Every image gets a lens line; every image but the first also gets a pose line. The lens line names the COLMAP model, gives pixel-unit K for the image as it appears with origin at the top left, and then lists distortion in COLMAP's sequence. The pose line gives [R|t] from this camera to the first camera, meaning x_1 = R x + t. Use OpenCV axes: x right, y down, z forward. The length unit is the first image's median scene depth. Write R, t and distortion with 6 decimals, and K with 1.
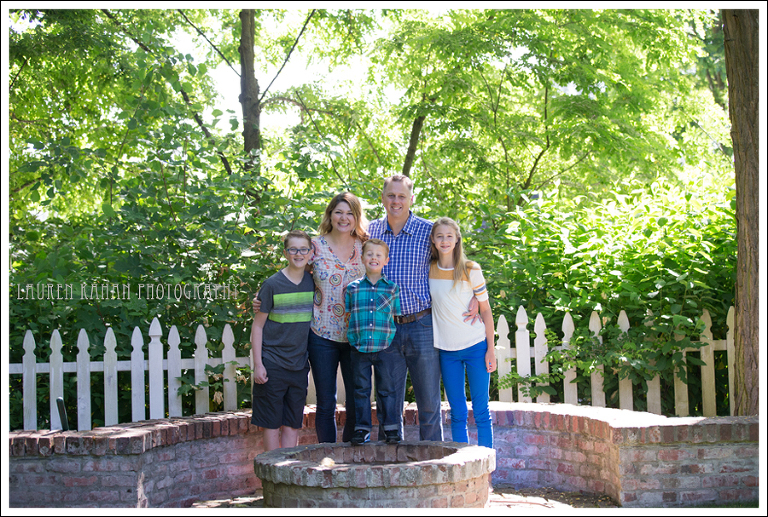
lens RADIAL K [[1925.3, 0, 384.0], [0, 1925.3, 258.5], [0, 0, 1]] dist [-0.082074, -0.726973]
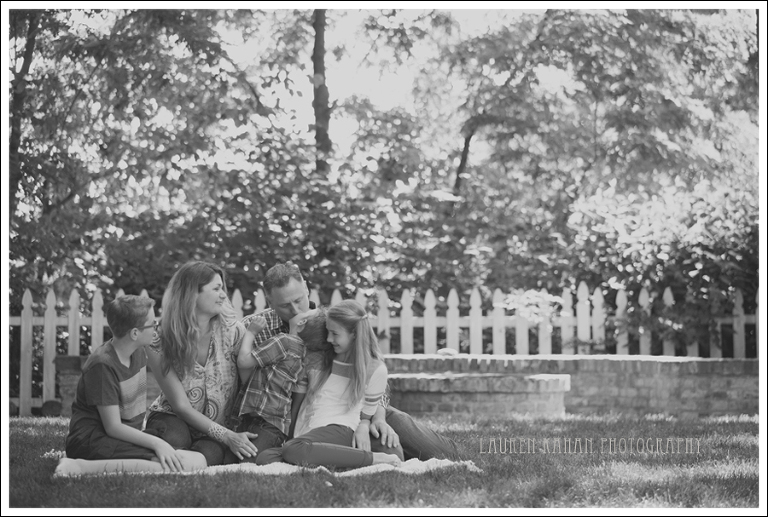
lens RADIAL K [[2729.6, 0, 384.0], [0, 2729.6, 258.5], [0, 0, 1]] dist [0.156773, 2.668407]
pose [[0.999279, 0.028588, 0.024998, -0.096421], [-0.027727, 0.999032, -0.034151, 0.073086], [-0.025950, 0.033433, 0.999104, -0.702463]]
